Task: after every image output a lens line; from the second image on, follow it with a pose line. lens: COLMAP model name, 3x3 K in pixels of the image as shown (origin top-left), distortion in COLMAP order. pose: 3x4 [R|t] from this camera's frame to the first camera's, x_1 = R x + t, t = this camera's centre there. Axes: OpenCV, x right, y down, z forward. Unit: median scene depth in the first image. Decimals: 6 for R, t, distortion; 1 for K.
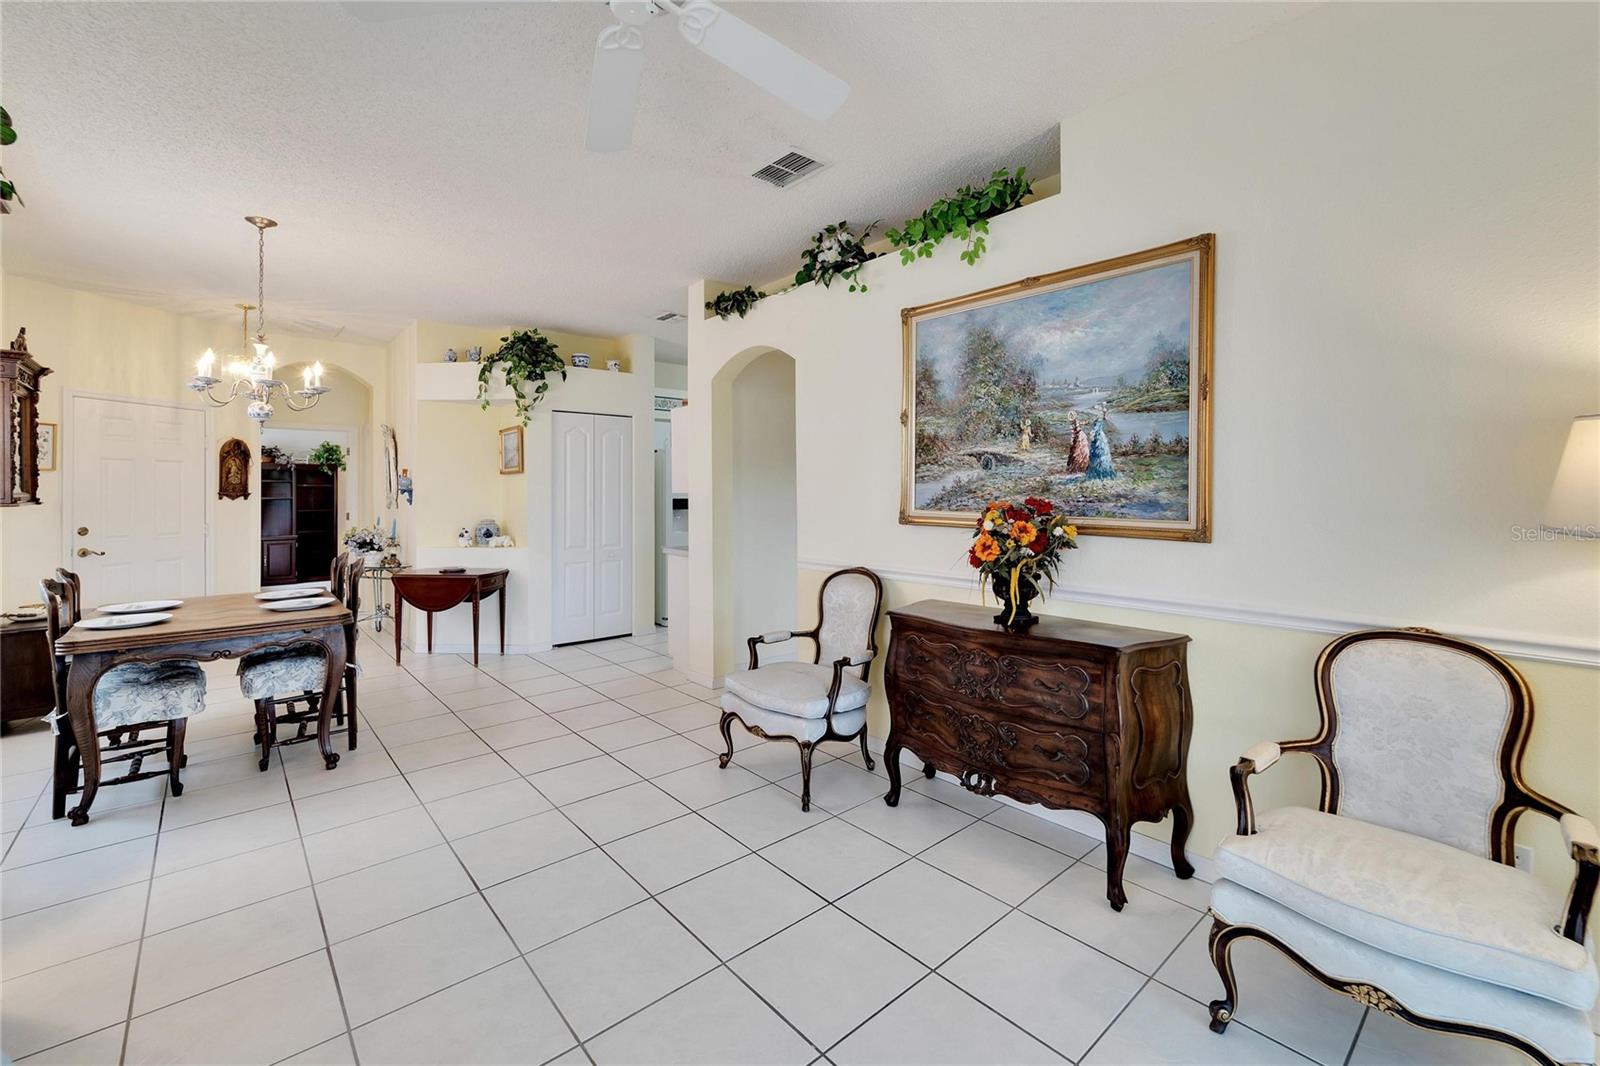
lens RADIAL K [[637.3, 0, 799.6], [0, 637.3, 491.5], [0, 0, 1]] dist [0.003745, -0.002431]
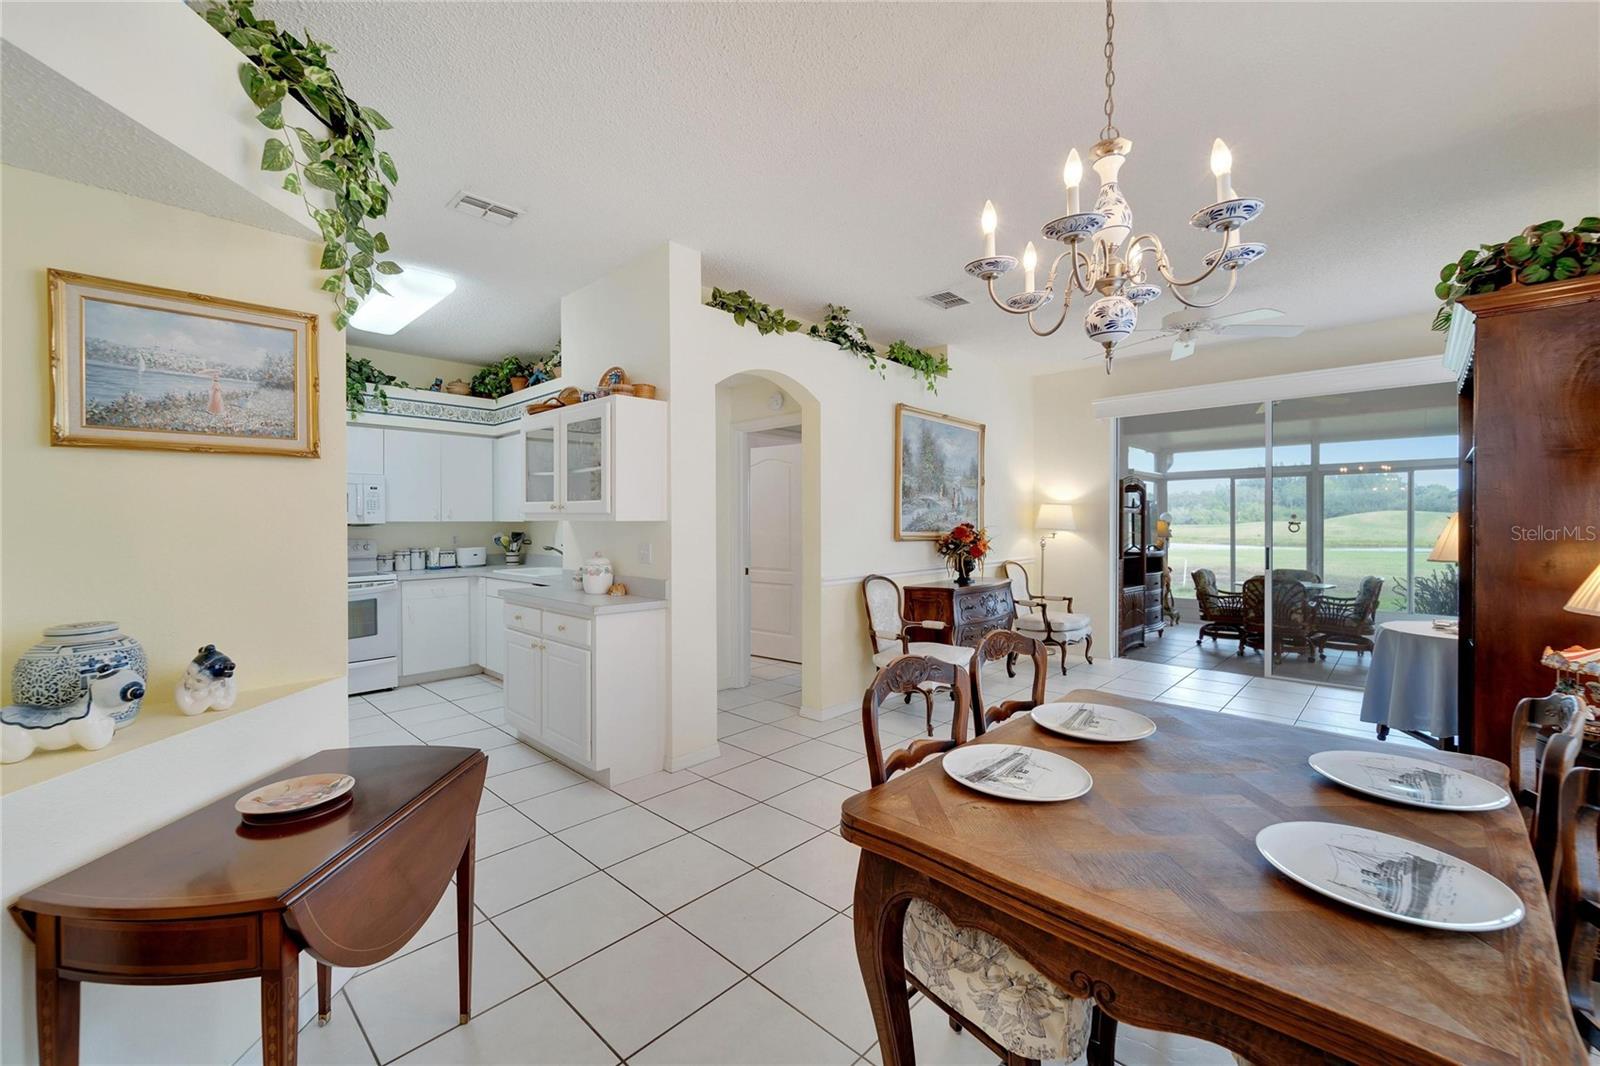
lens RADIAL K [[637.3, 0, 783.5], [0, 637.3, 528.1], [0, 0, 1]] dist [0.003745, -0.002431]
pose [[-0.045067, -0.009000, 0.998943, -1.523370], [-0.000472, 0.999959, 0.008988, 0.006092], [-0.998984, -0.000067, -0.045069, 1.494373]]
